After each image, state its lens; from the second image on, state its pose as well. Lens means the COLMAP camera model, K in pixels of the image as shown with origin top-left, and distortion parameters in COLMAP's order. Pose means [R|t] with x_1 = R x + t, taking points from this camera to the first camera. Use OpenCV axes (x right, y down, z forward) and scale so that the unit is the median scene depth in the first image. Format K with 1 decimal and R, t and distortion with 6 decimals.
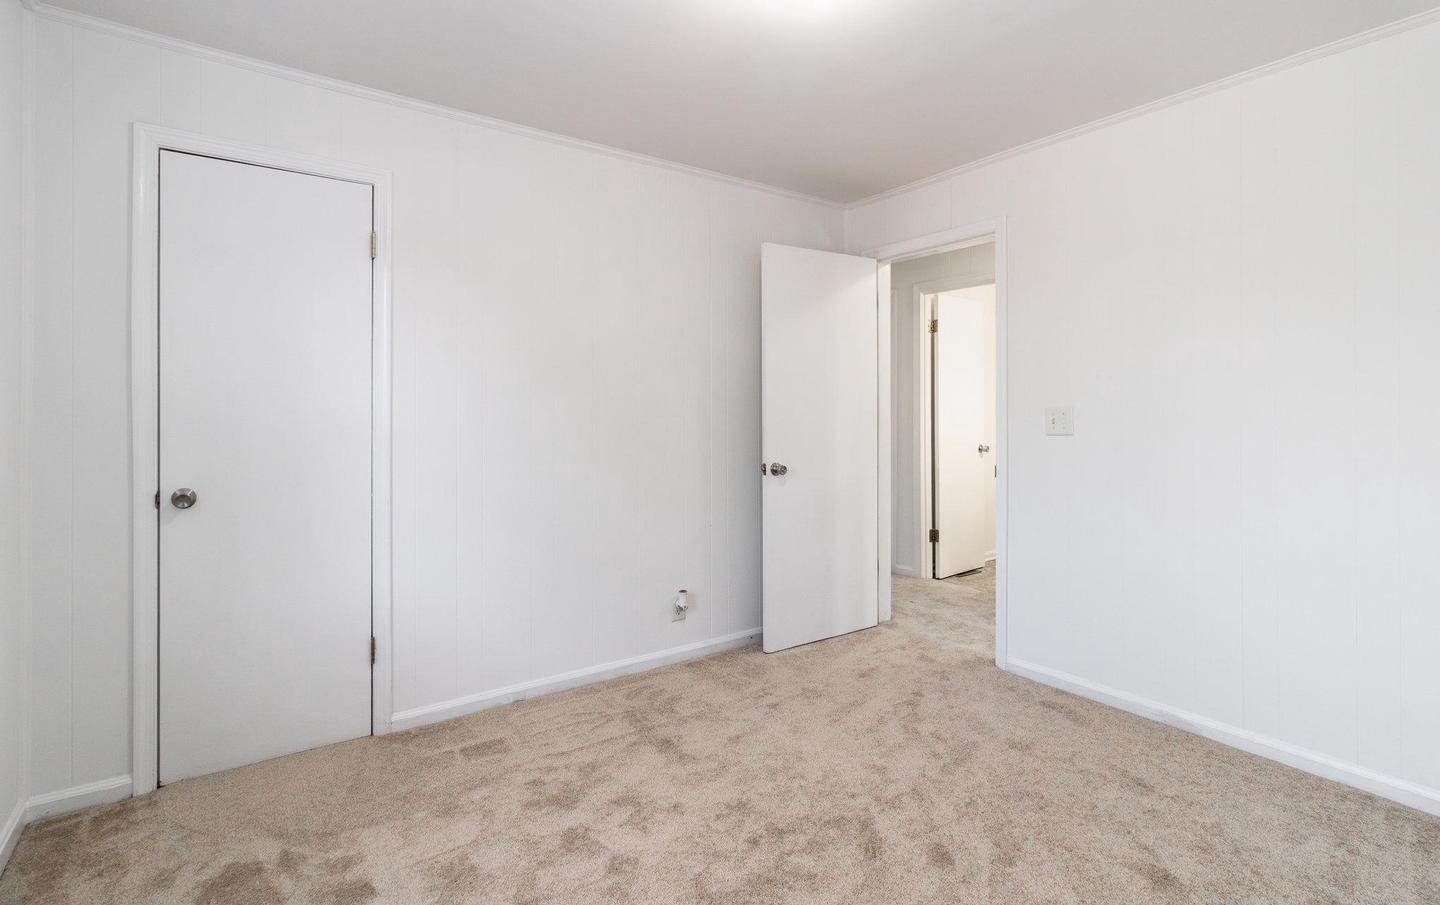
lens RADIAL K [[711.3, 0, 721.0], [0, 711.3, 401.4], [0, 0, 1]] dist [0.001682, -0.000216]
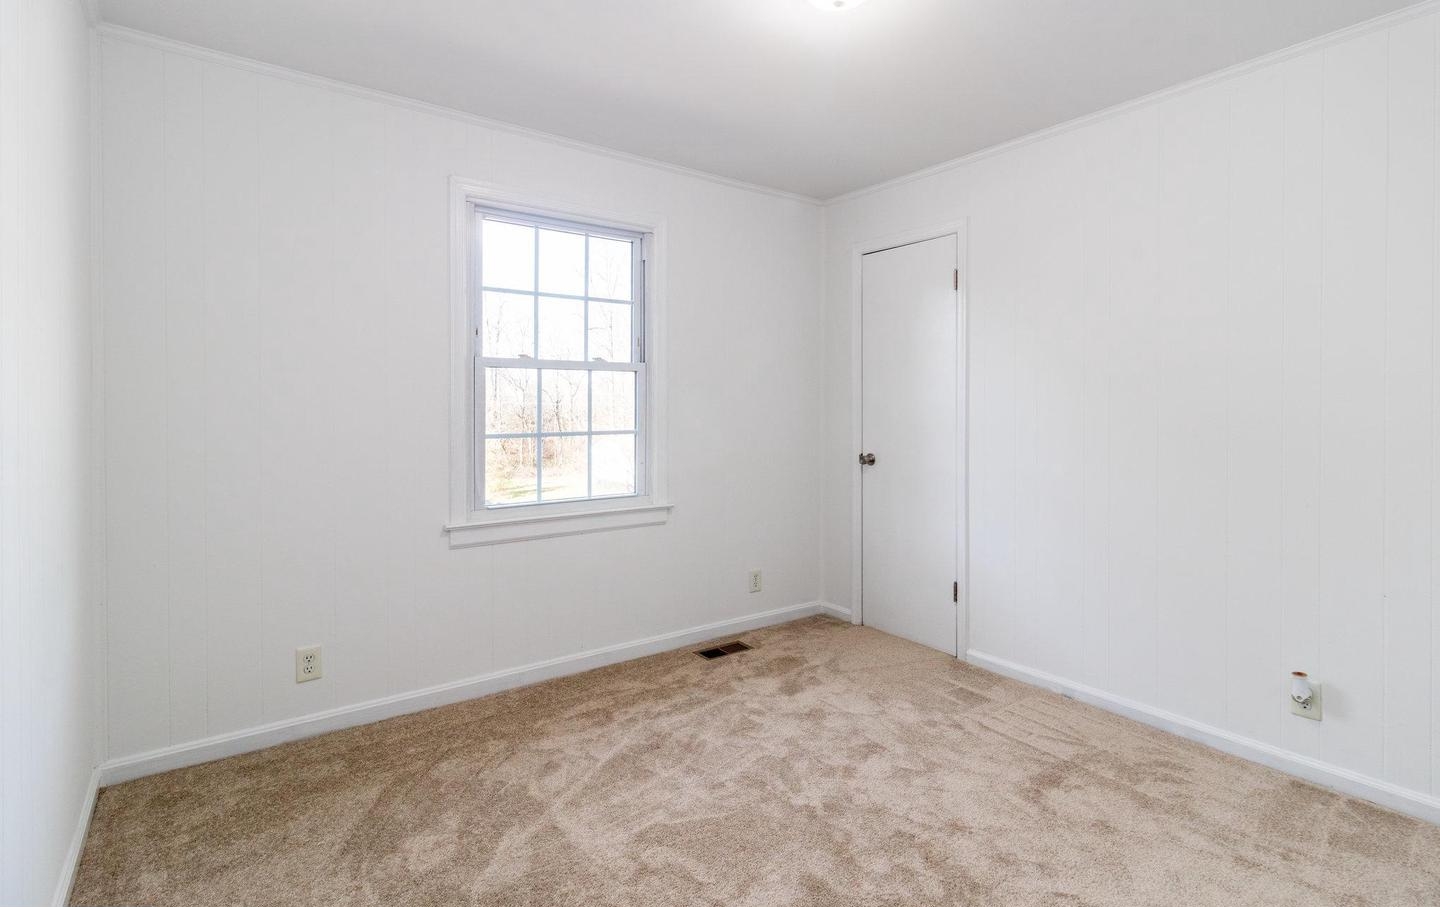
lens RADIAL K [[696.3, 0, 725.4], [0, 696.3, 400.5], [0, 0, 1]] dist [0.000158, 0.000203]
pose [[0.011016, -0.010332, -0.999886, 0.805948], [0.002205, 0.999944, -0.010308, 0.013619], [0.999937, -0.002091, 0.011038, 0.585301]]
